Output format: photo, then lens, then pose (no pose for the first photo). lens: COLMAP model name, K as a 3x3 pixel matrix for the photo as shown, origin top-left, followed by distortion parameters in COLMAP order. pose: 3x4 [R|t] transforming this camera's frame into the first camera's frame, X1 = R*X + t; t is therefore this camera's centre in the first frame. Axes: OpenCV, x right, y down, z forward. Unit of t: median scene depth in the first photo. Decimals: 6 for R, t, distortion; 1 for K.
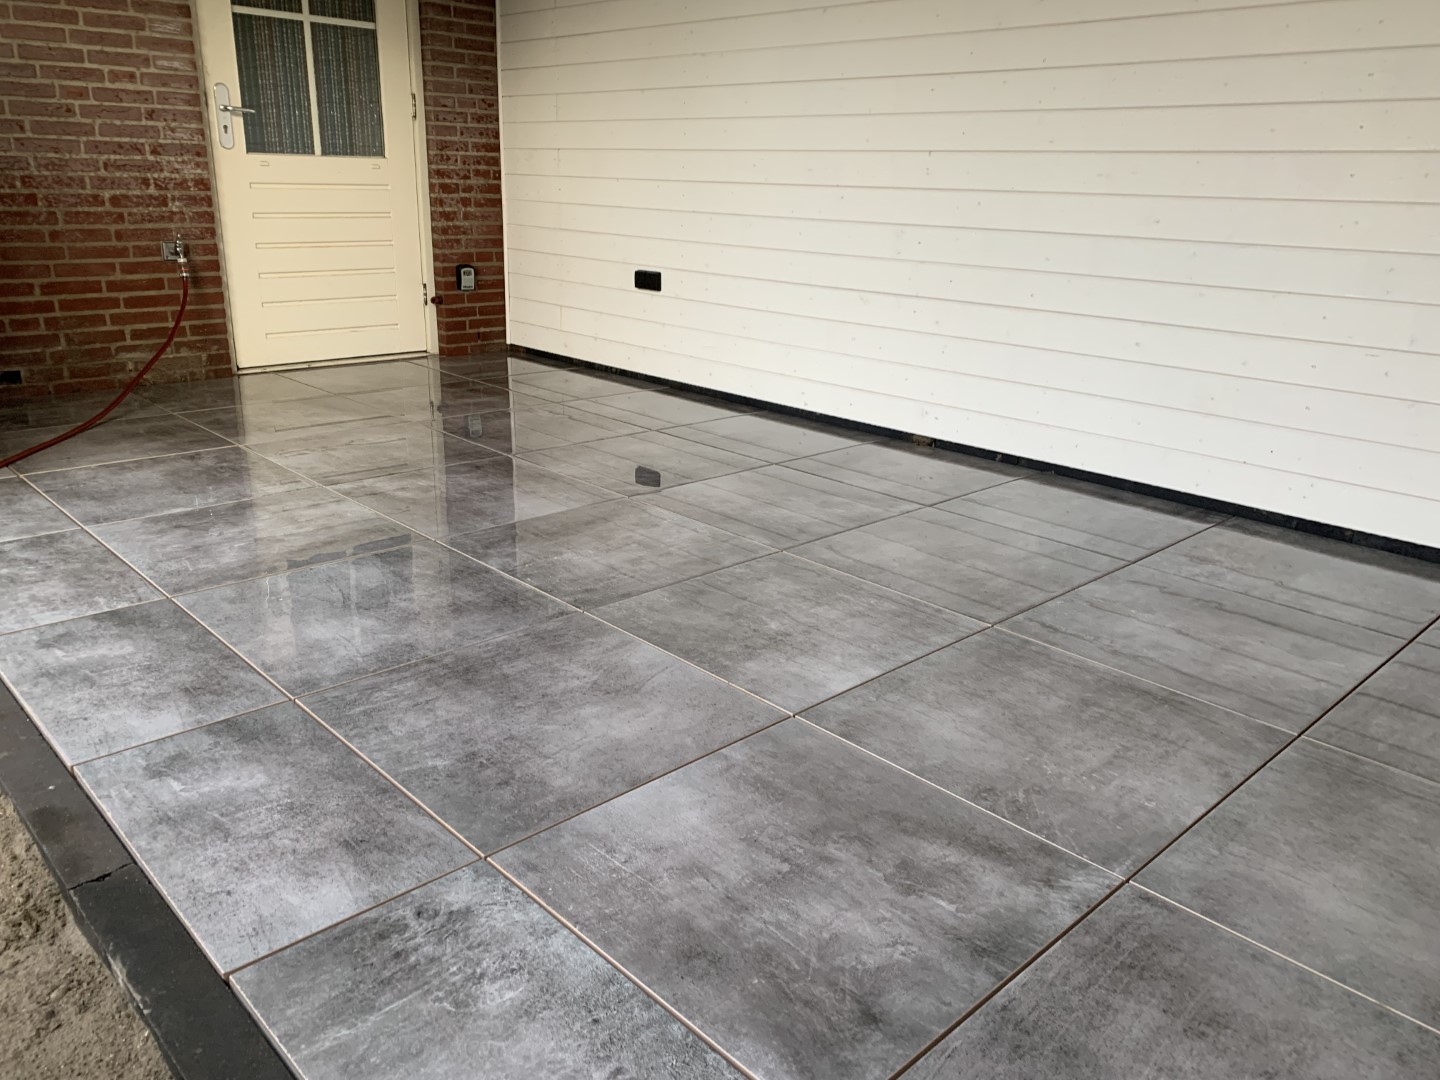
lens RADIAL K [[1094.4, 0, 730.0], [0, 1094.4, 524.5], [0, 0, 1]] dist [0.013154, -0.000799]
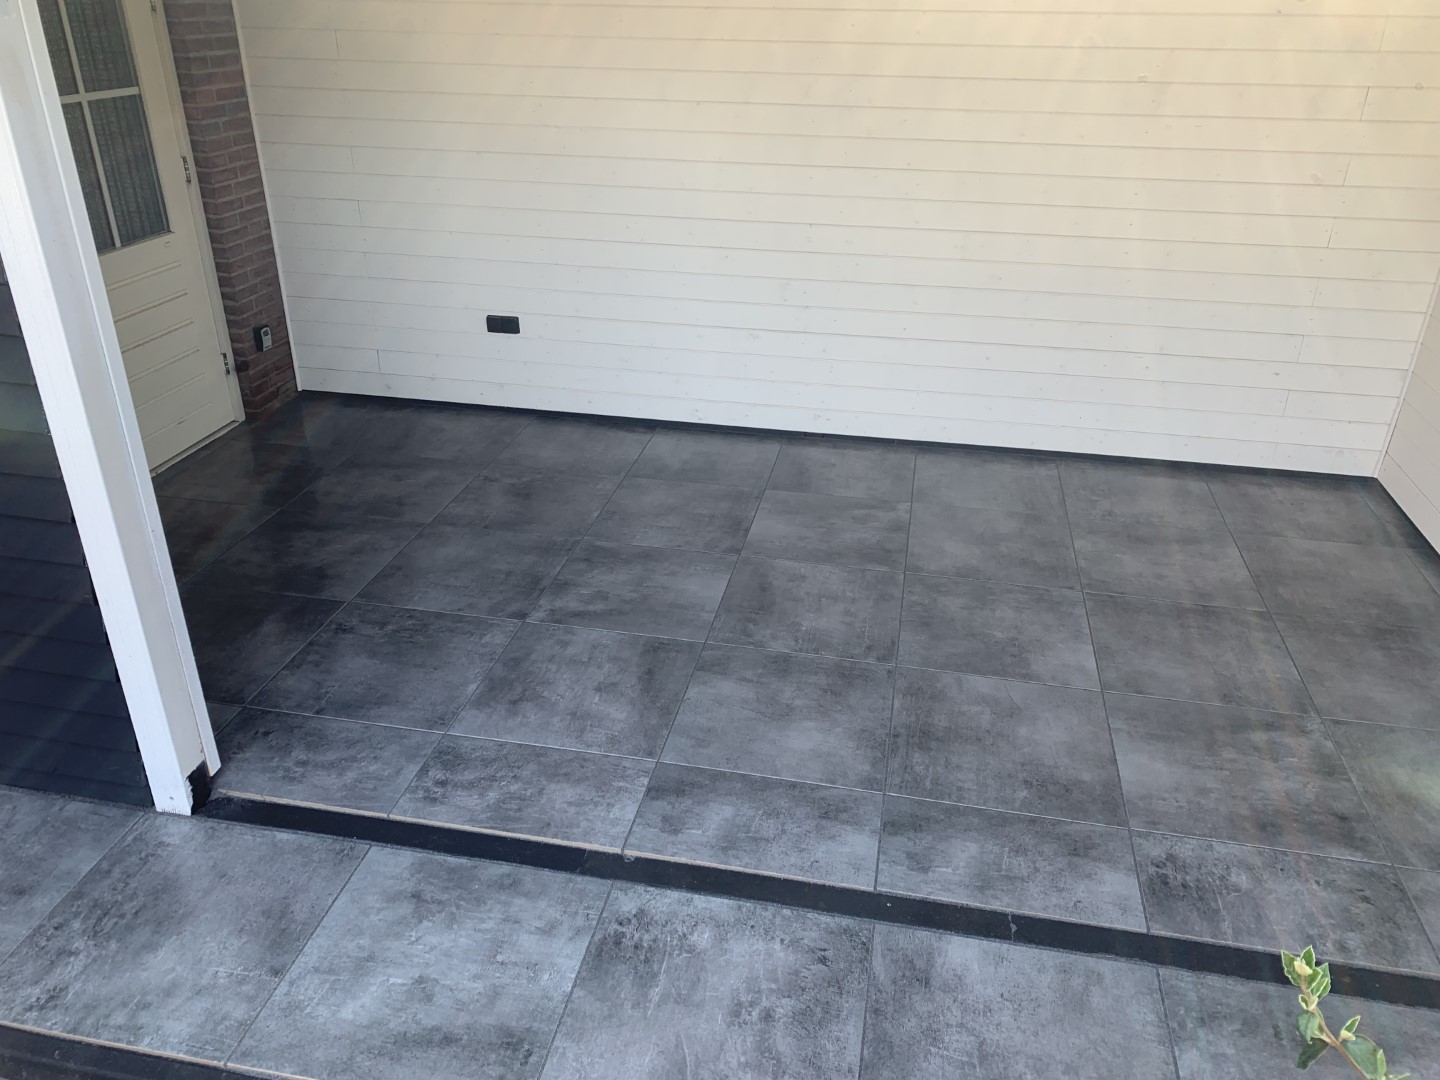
lens RADIAL K [[1089.8, 0, 720.0], [0, 1089.8, 540.0], [0, 0, 1]] dist [0.041677, -0.054435]
pose [[0.819581, -0.277191, 0.501450, -0.876449], [0.184464, 0.956242, 0.227099, -0.395011], [-0.542457, -0.093626, 0.834850, -0.072979]]
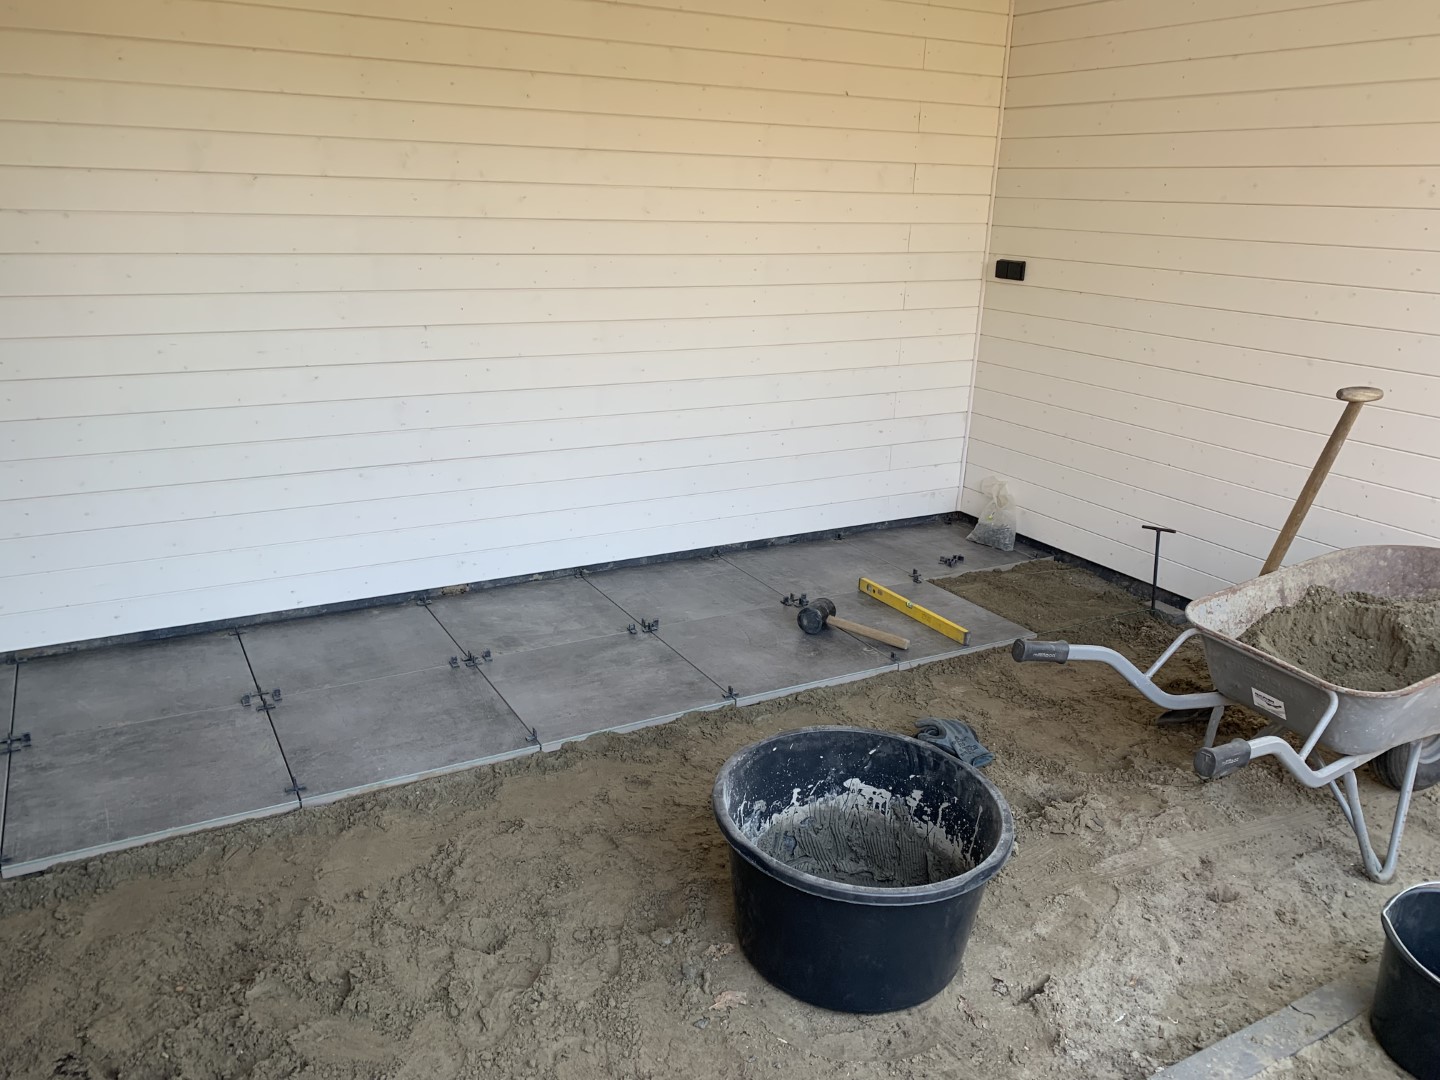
lens RADIAL K [[1092.3, 0, 704.5], [0, 1092.3, 545.0], [0, 0, 1]] dist [0.019550, -0.007563]
pose [[0.262601, -0.316608, 0.911483, -1.007744], [0.276600, 0.929691, 0.243243, -0.436691], [-0.924410, 0.188240, 0.331711, 0.606784]]
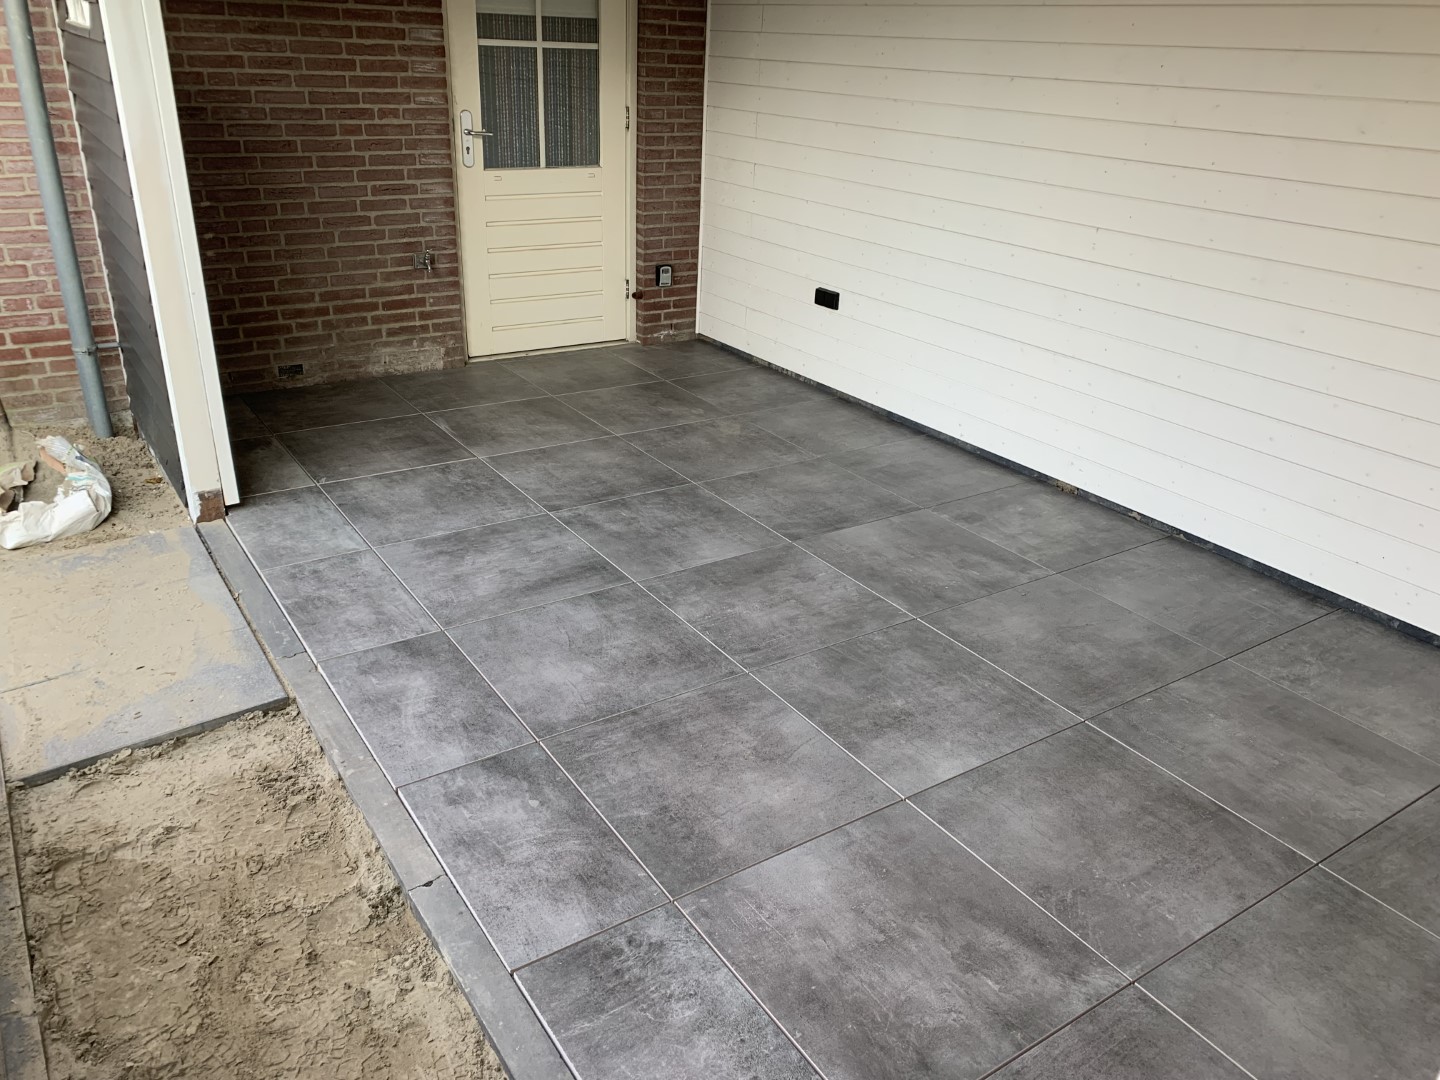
lens RADIAL K [[1089.8, 0, 720.0], [0, 1089.8, 540.0], [0, 0, 1]] dist [0.041677, -0.054435]
pose [[0.984730, 0.084042, -0.152459, 0.010022], [-0.065691, 0.990397, 0.121653, -0.192502], [0.161219, -0.109780, 0.980794, -0.196842]]
